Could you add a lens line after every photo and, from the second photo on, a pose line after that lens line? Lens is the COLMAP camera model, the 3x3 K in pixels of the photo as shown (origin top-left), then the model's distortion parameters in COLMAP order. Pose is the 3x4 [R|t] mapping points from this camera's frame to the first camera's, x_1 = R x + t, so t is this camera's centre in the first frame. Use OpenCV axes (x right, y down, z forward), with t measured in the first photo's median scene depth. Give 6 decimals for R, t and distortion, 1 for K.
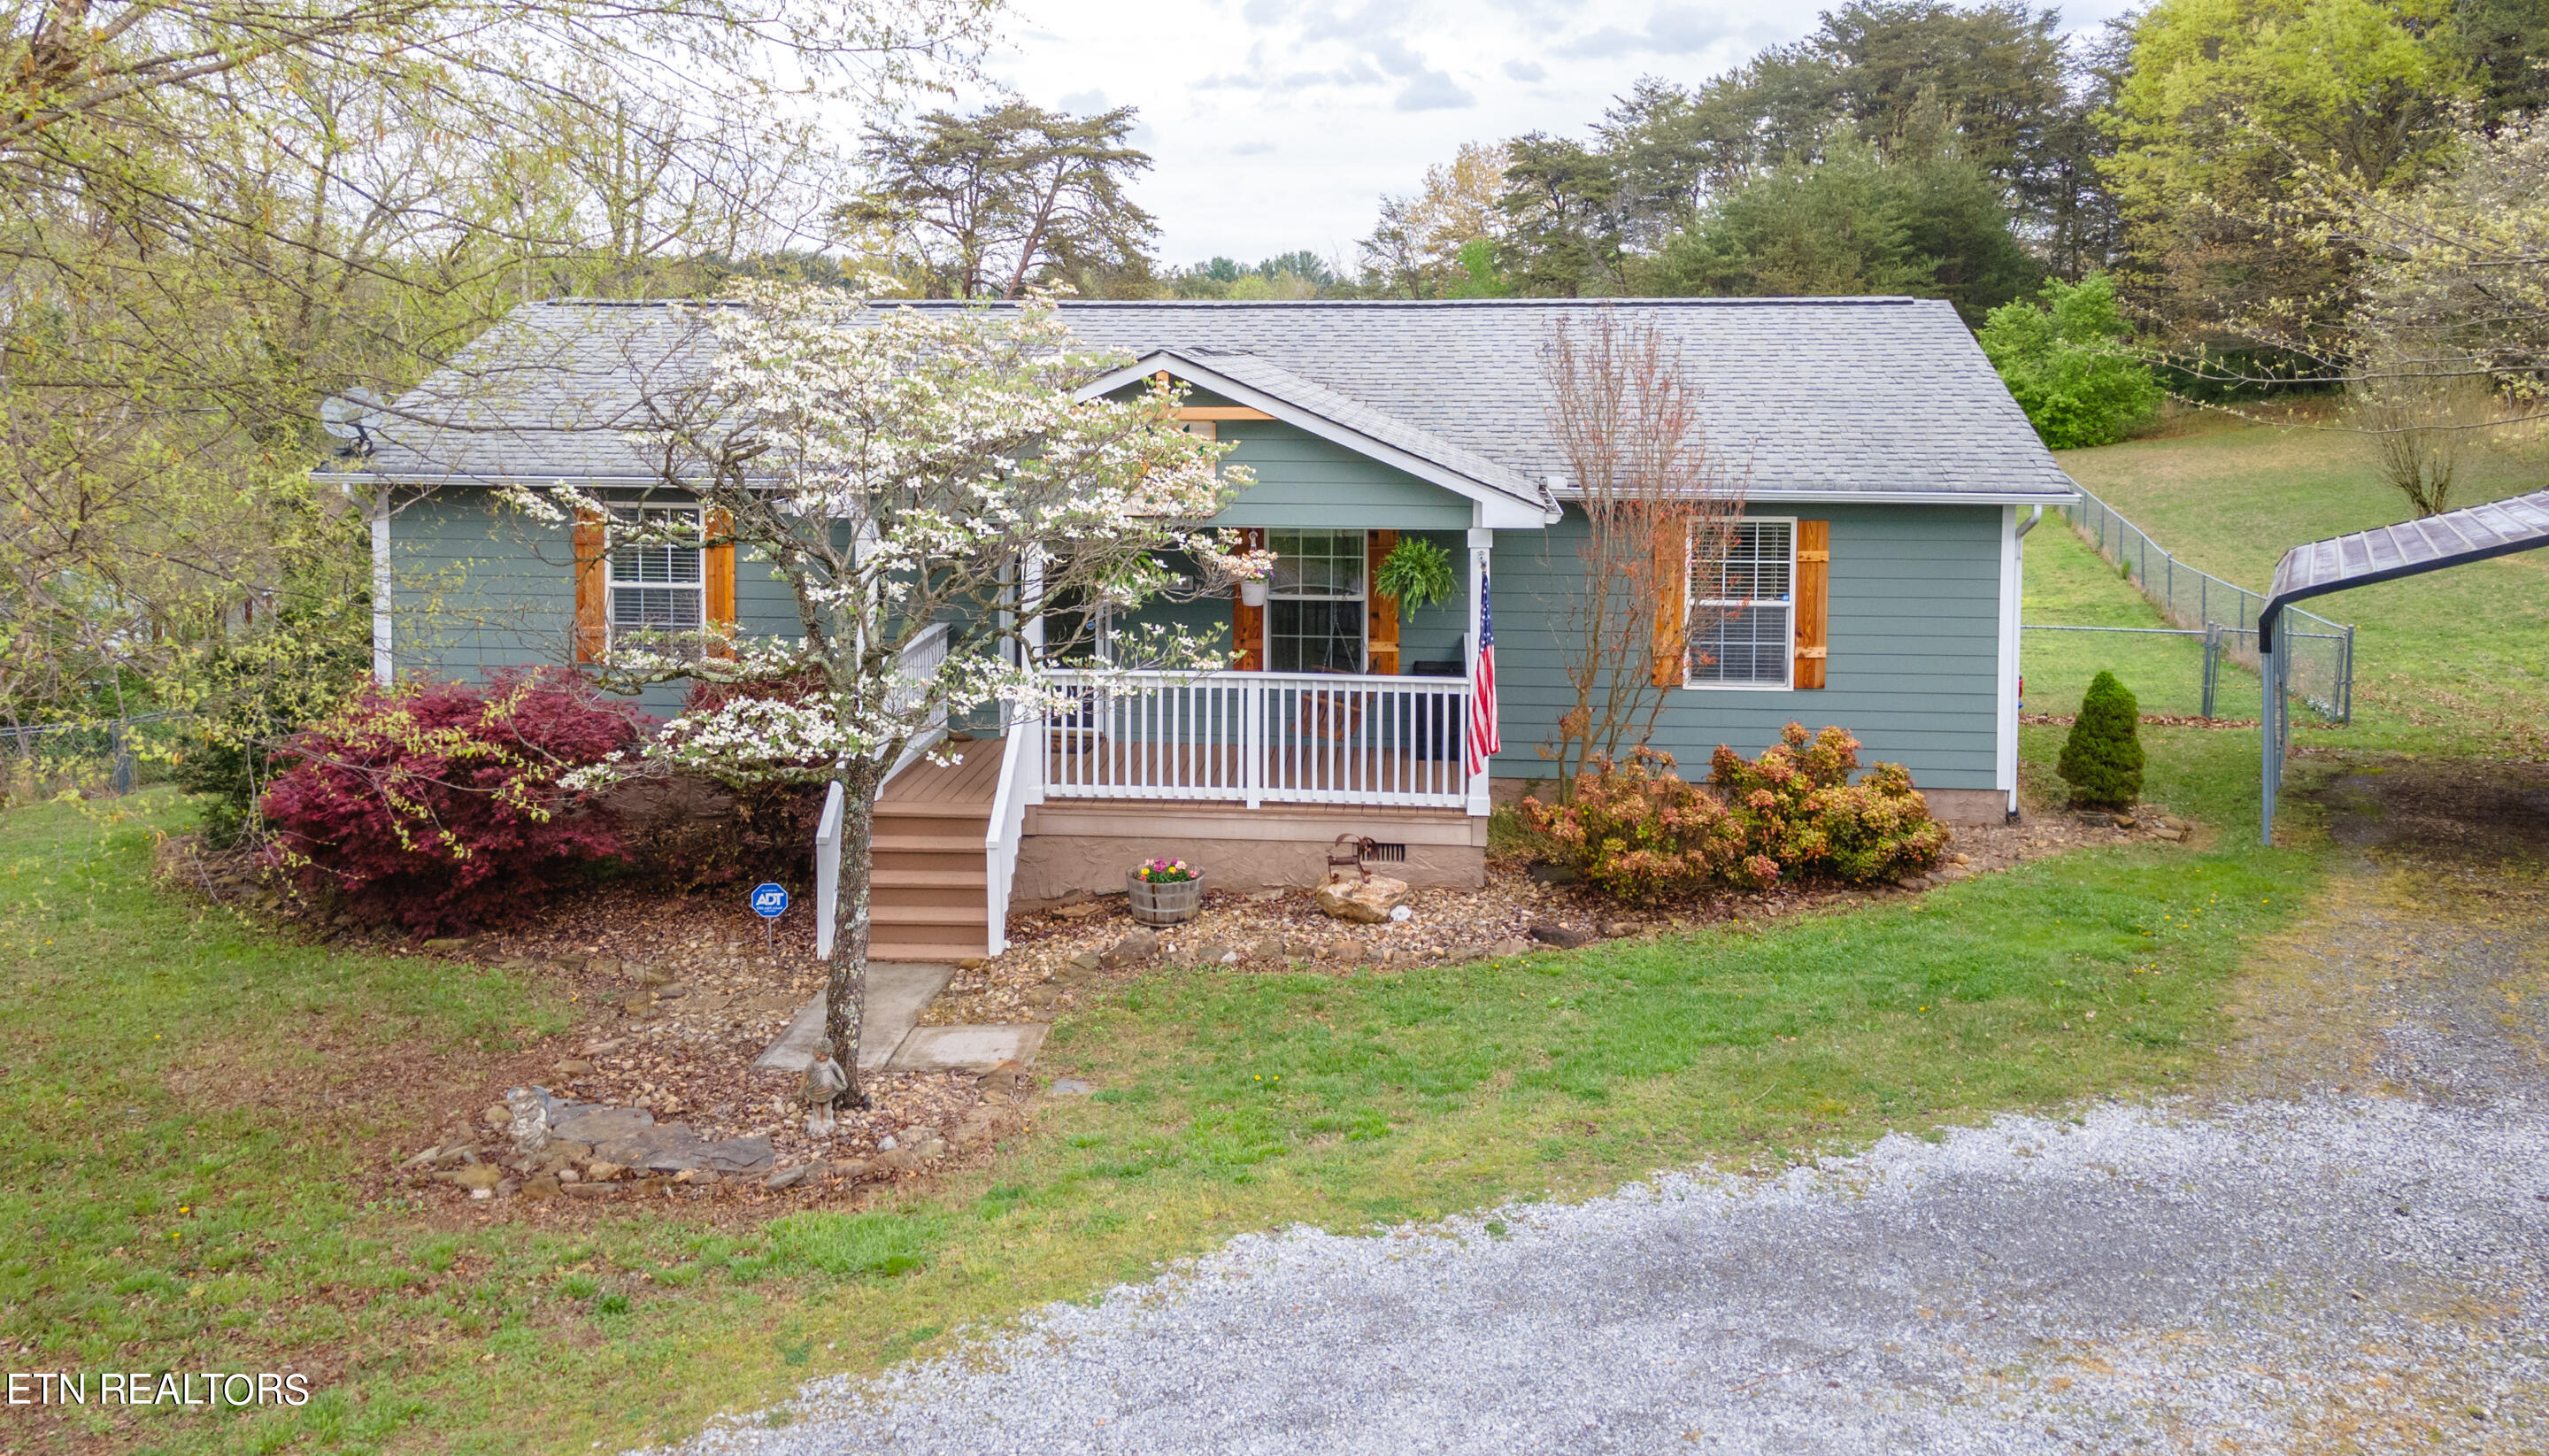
lens RADIAL K [[2027.9, 0, 1275.4], [0, 2027.9, 531.3], [0, 0, 1]] dist [-0.064319, 0.163542]
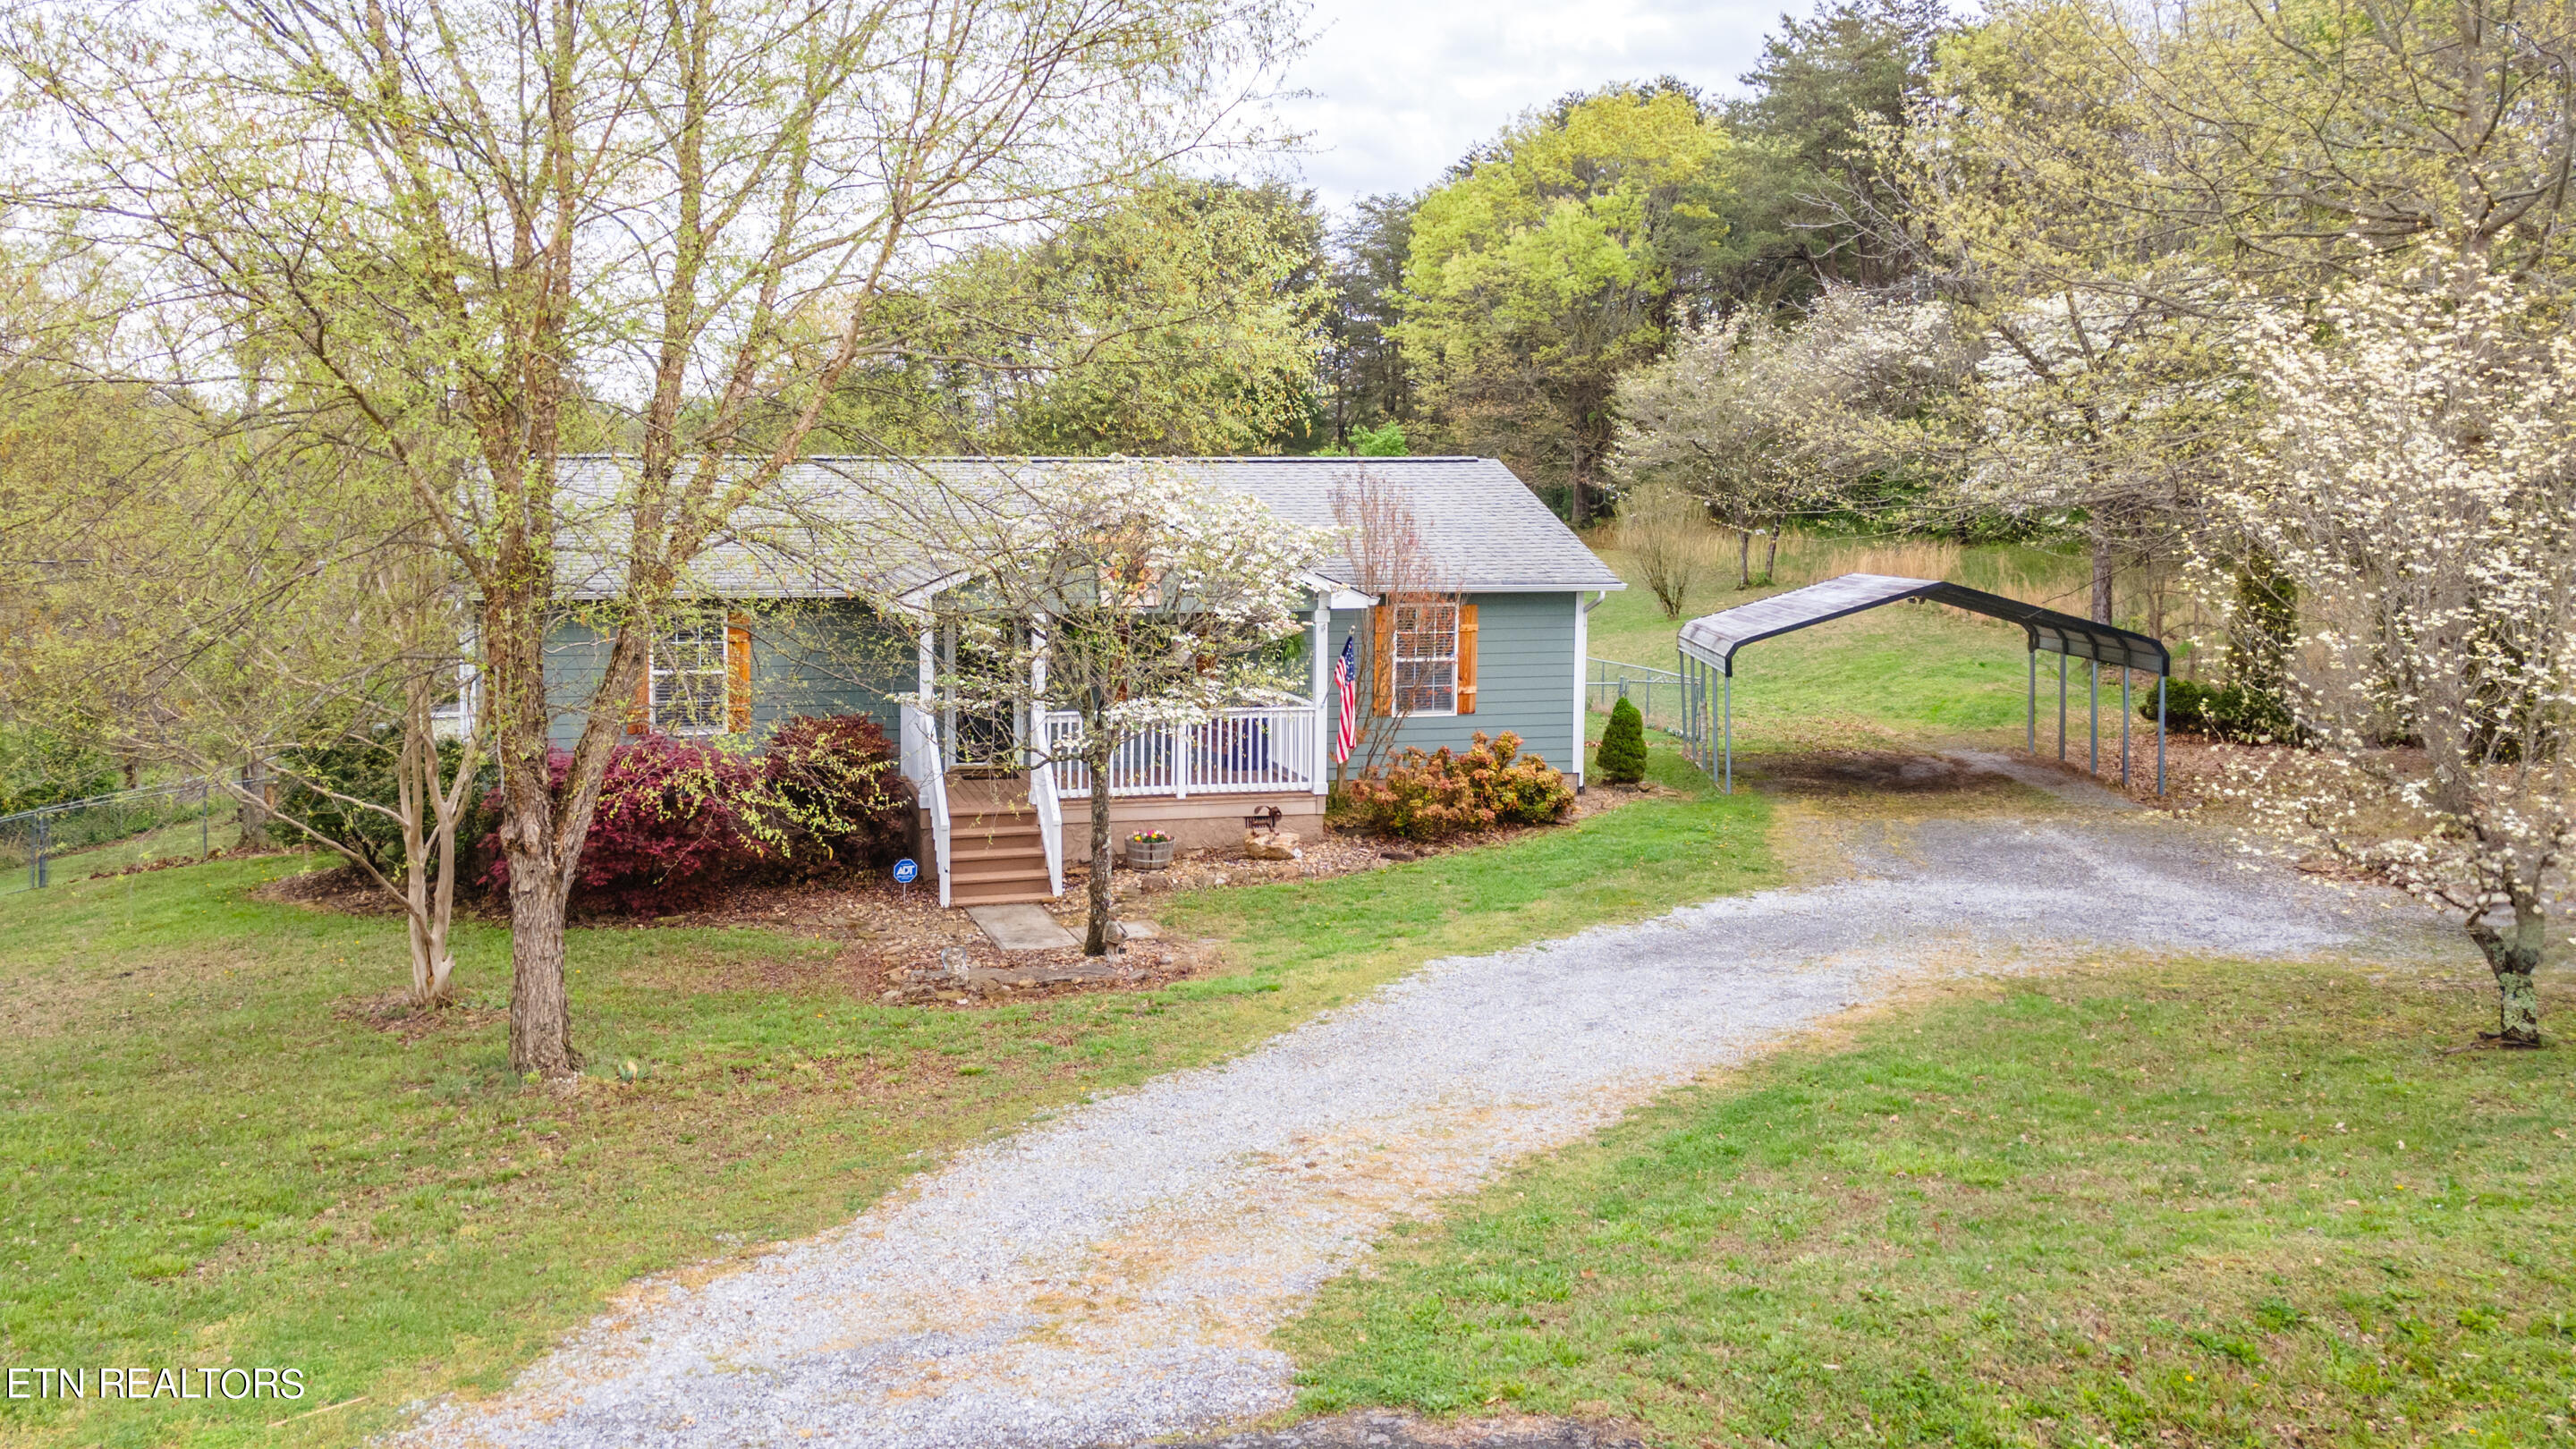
lens RADIAL K [[1904.7, 0, 1300.8], [0, 1904.7, 730.2], [0, 0, 1]] dist [0.008481, -0.003000]
pose [[0.930040, -0.046215, 0.364541, -0.409363], [0.031870, 0.998466, 0.045272, 0.021418], [-0.366075, -0.030487, 0.930086, -0.333334]]
